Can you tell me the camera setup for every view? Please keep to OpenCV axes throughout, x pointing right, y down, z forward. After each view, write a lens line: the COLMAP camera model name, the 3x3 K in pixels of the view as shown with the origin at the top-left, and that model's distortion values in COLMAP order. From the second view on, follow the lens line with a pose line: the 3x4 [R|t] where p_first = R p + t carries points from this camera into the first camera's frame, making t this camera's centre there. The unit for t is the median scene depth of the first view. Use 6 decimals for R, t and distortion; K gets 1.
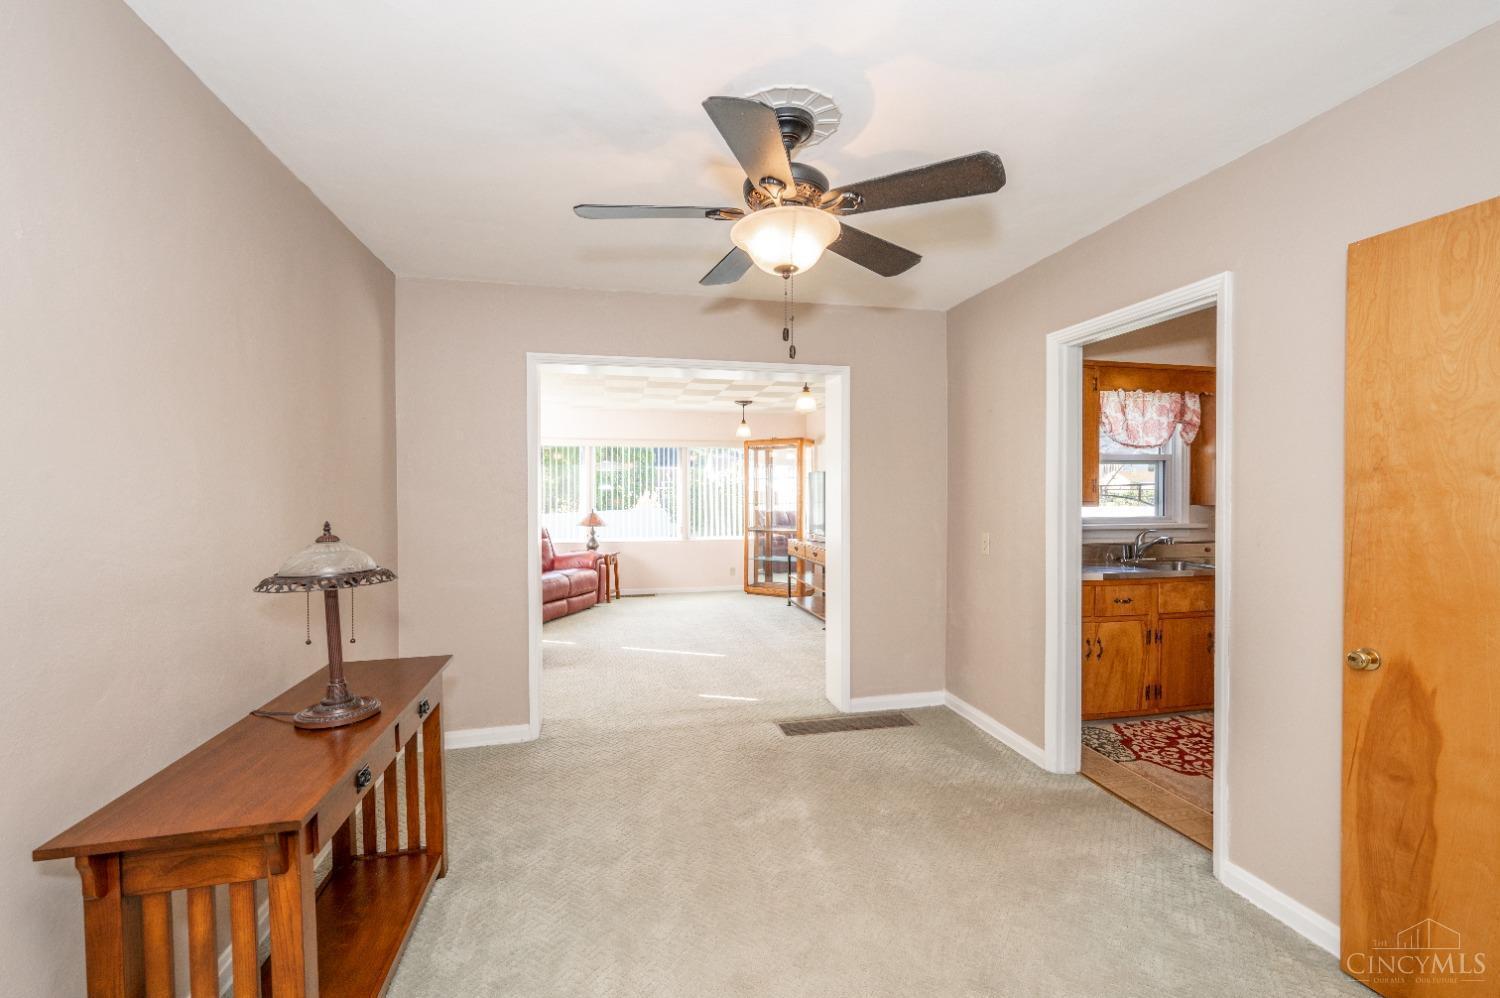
lens RADIAL K [[645.7, 0, 744.5], [0, 645.7, 502.9], [0, 0, 1]] dist [-0.000314, -0.000091]
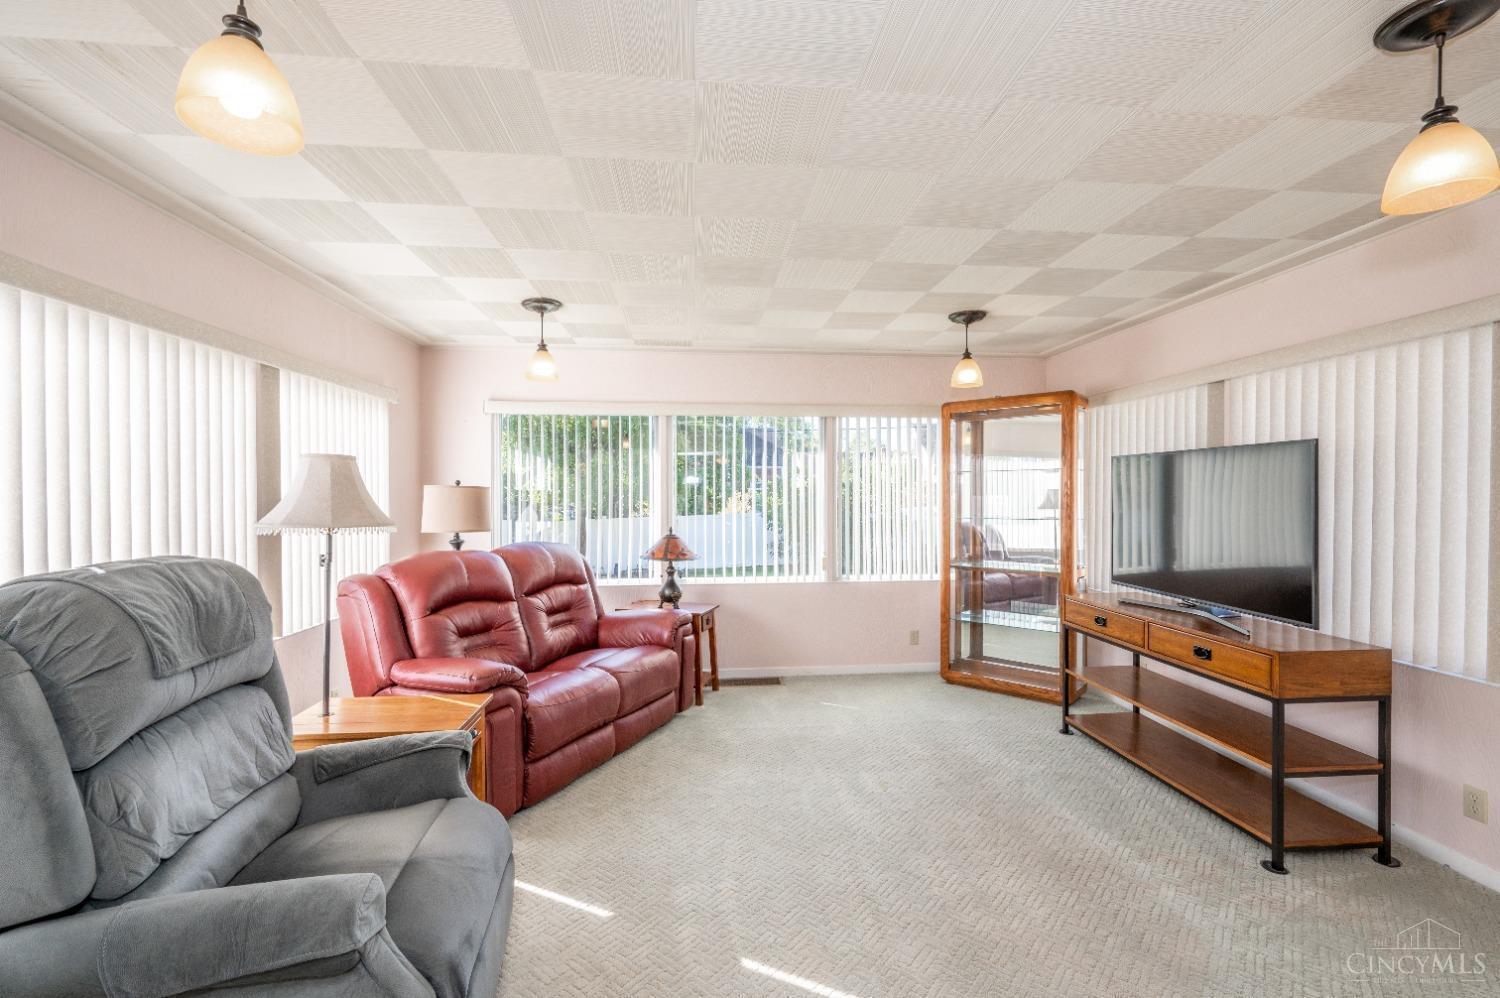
lens RADIAL K [[645.7, 0, 753.4], [0, 645.7, 500.2], [0, 0, 1]] dist [-0.000314, -0.000091]
pose [[0.993223, 0.001679, -0.116212, -0.103285], [-0.003334, 0.999896, -0.014047, -0.006469], [0.116176, 0.014340, 0.993125, 0.468481]]
